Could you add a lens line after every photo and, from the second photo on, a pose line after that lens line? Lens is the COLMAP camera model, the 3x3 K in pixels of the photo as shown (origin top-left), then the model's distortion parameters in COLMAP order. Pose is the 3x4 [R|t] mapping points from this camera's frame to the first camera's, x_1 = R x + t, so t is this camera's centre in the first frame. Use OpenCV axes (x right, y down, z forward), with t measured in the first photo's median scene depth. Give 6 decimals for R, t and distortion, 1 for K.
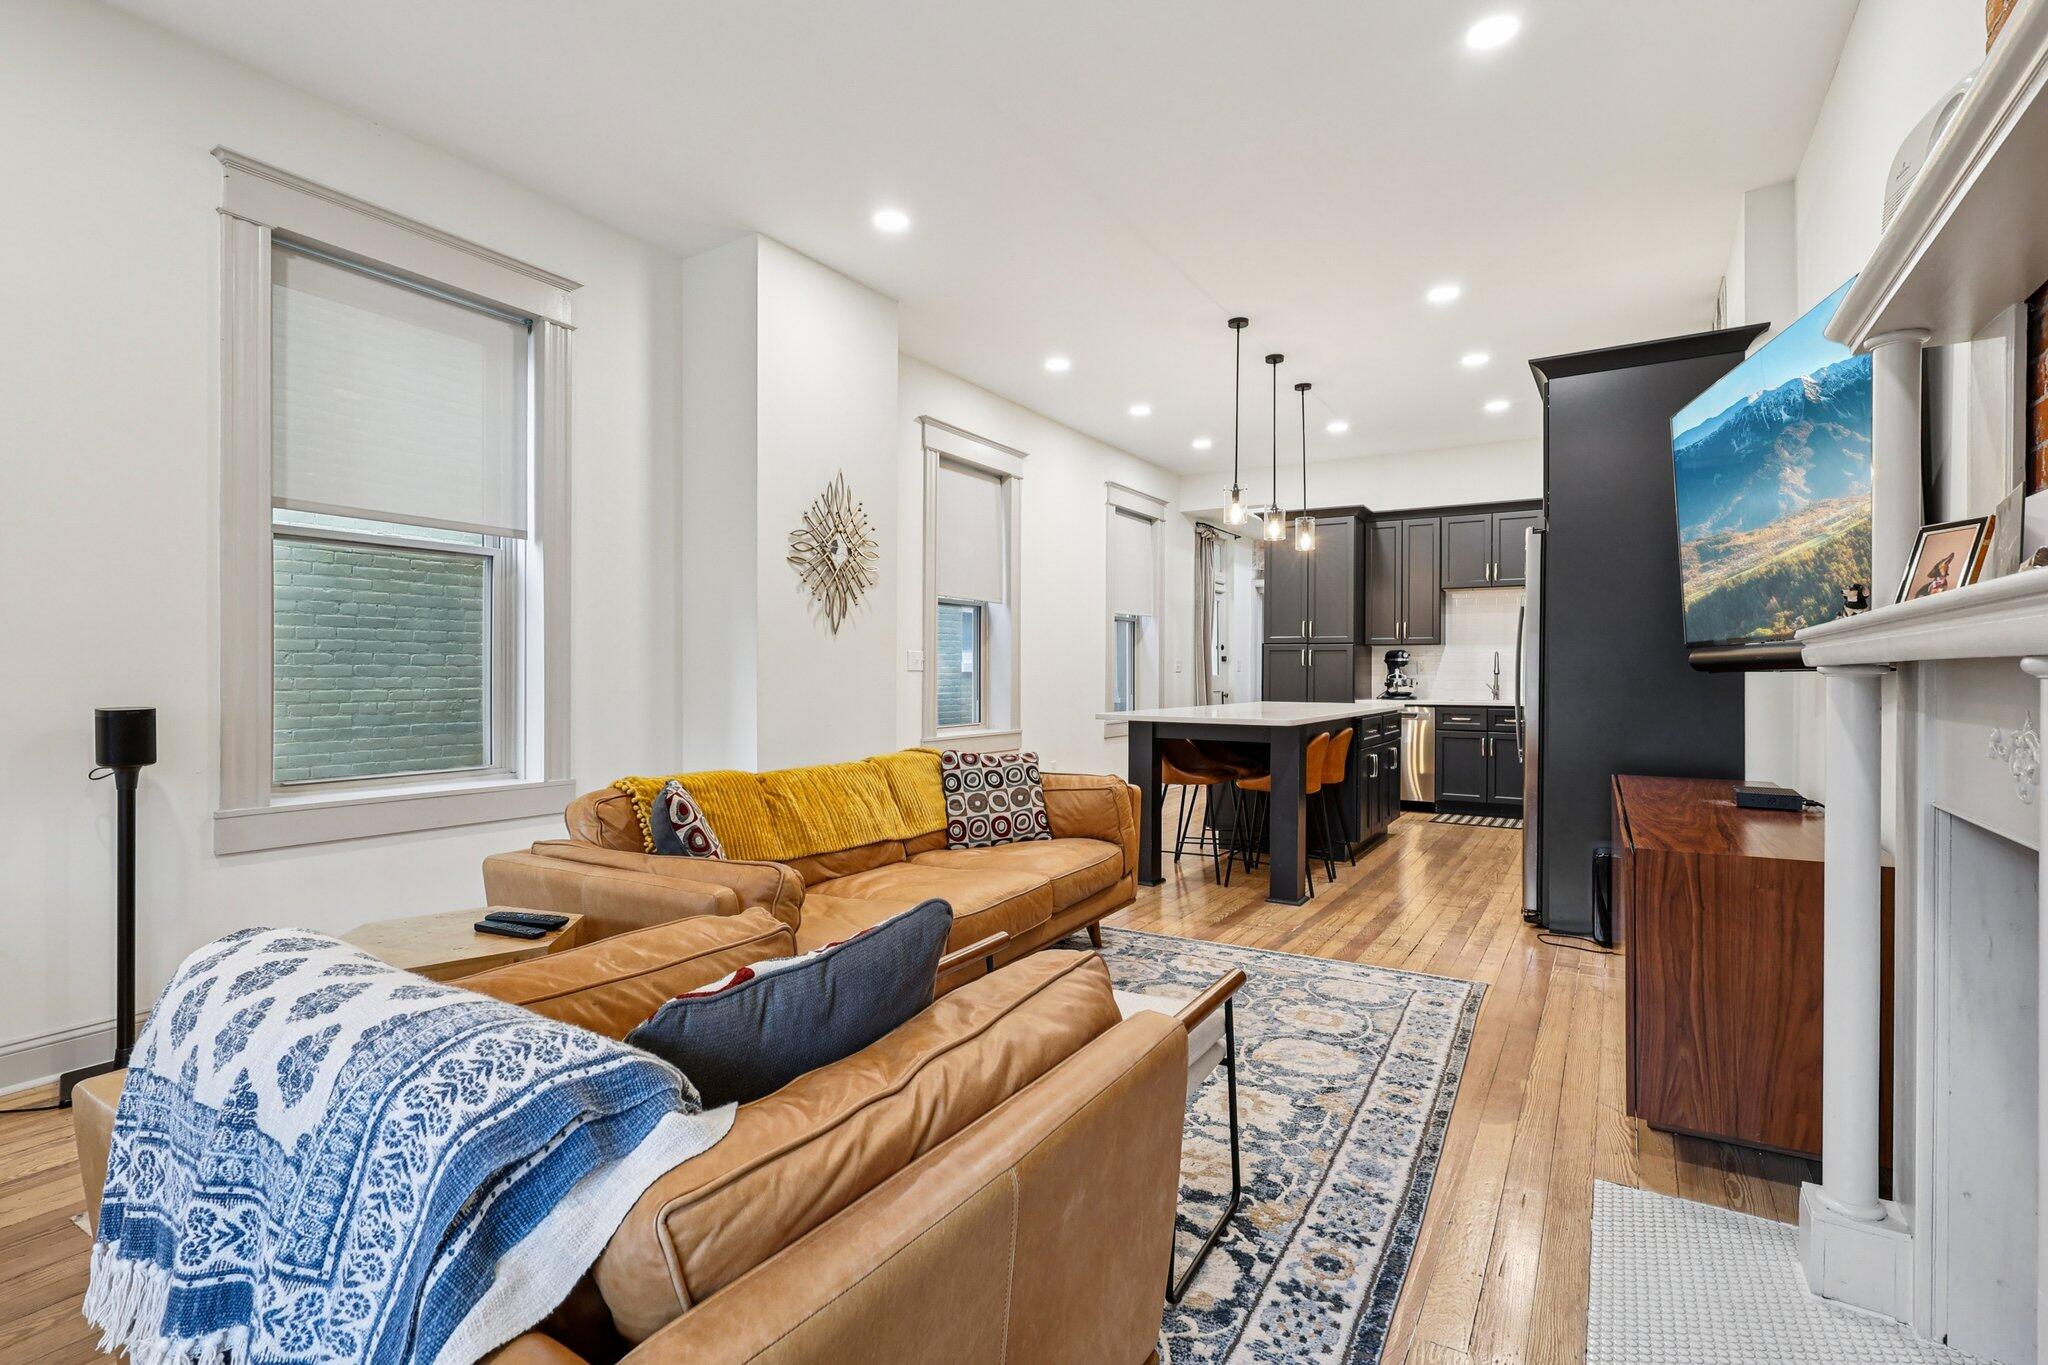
lens RADIAL K [[959.1, 0, 1021.6], [0, 959.1, 666.1], [0, 0, 1]] dist [0.001417, -0.000977]
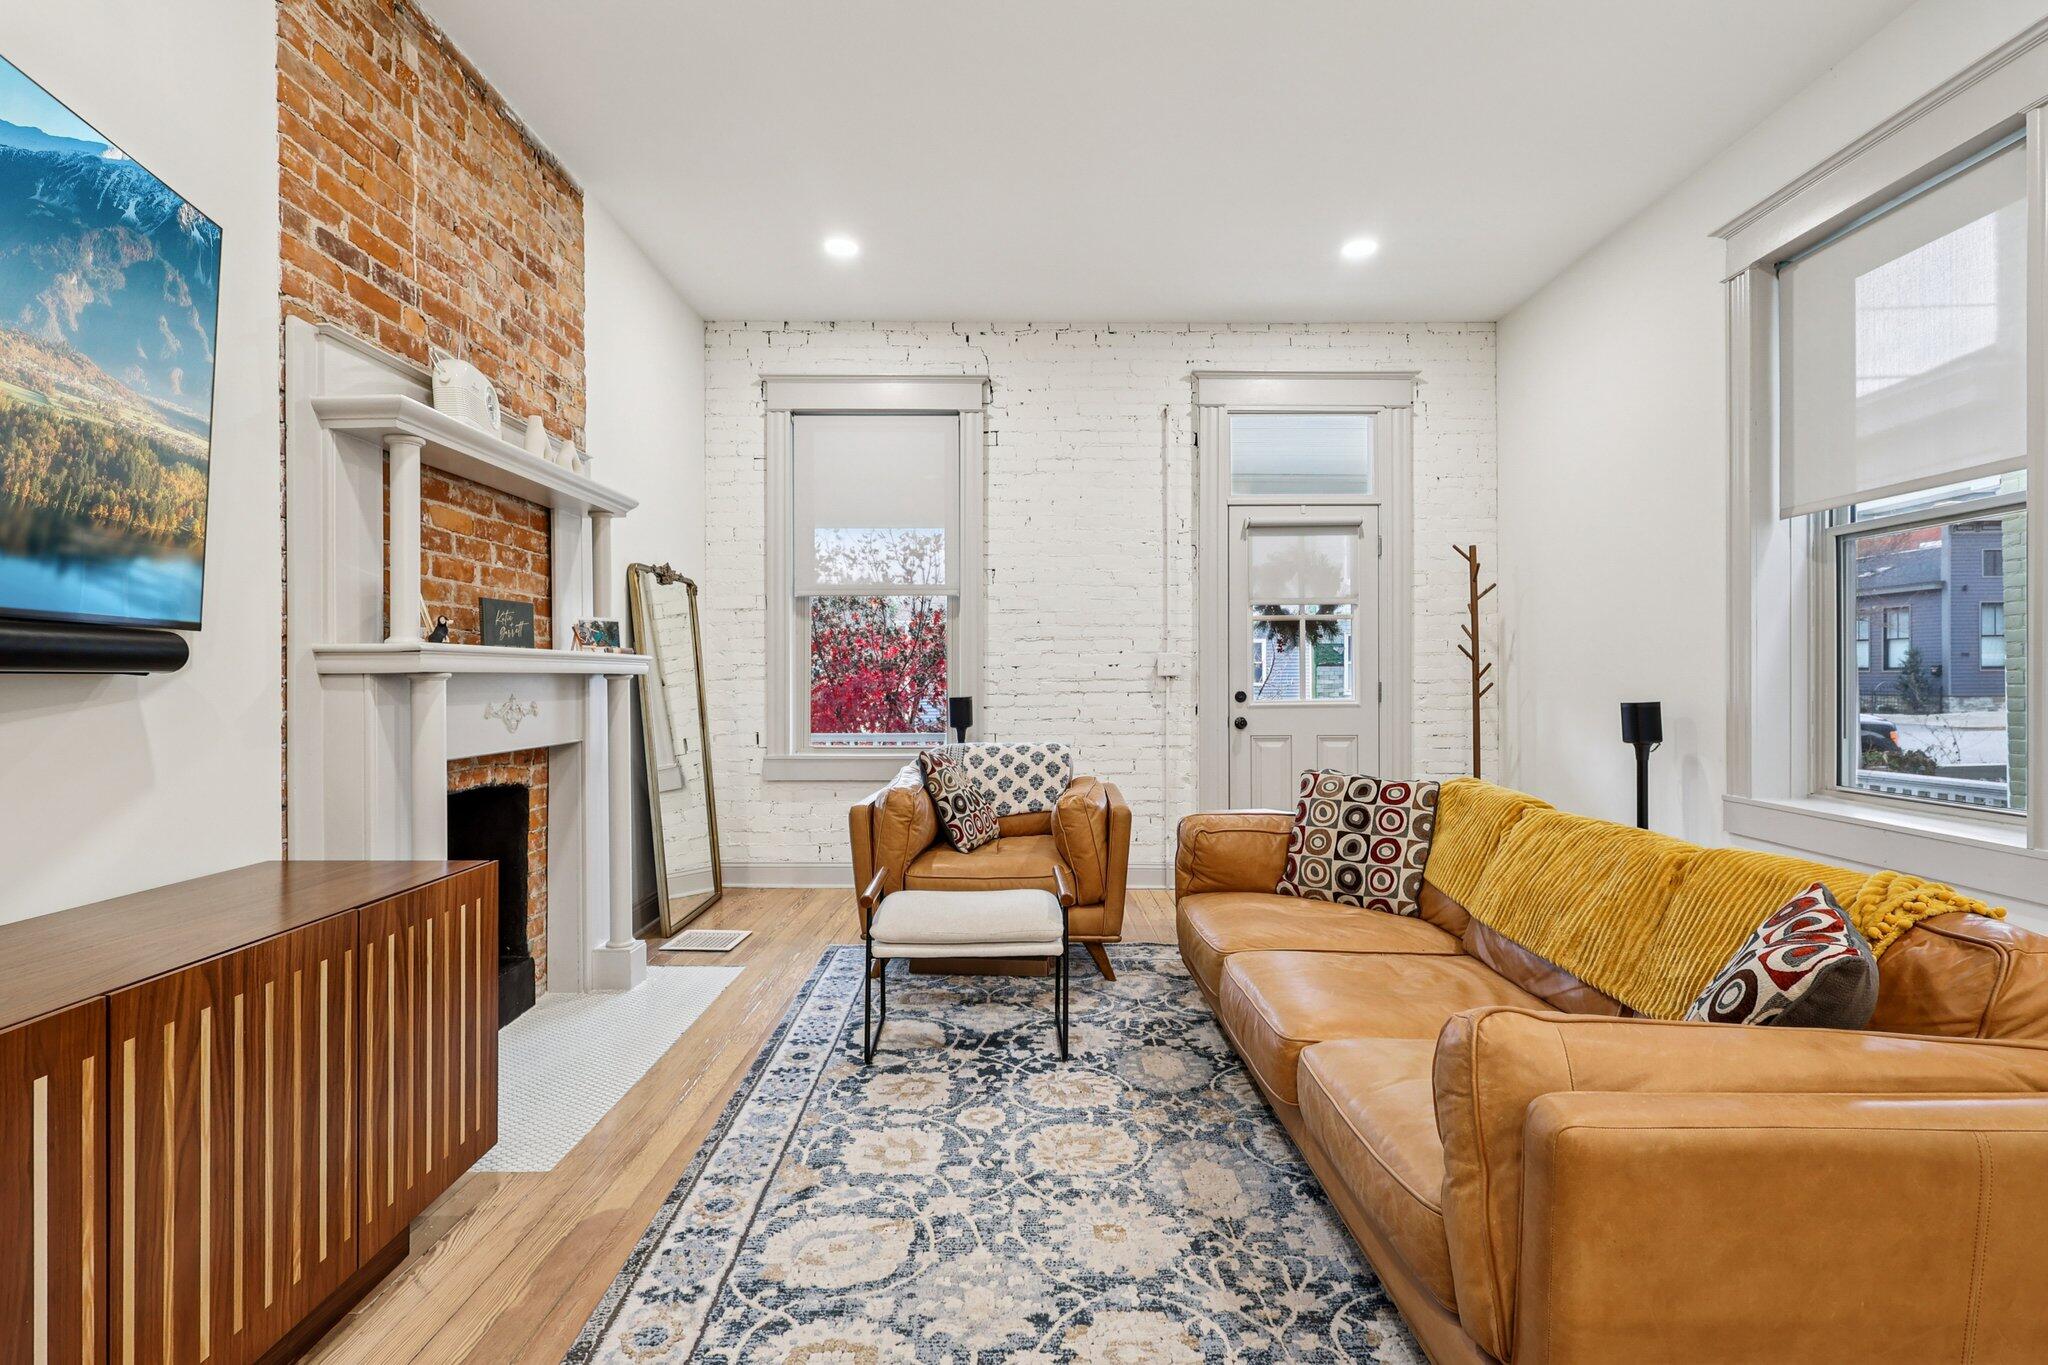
lens RADIAL K [[956.9, 0, 1024.0], [0, 956.9, 675.5], [0, 0, 1]] dist [0.000901, -0.000031]
pose [[-0.852226, 0.000279, -0.523174, 0.628549], [0.005953, 0.999940, -0.009164, 0.015248], [0.523140, -0.010924, -0.852176, 1.923513]]
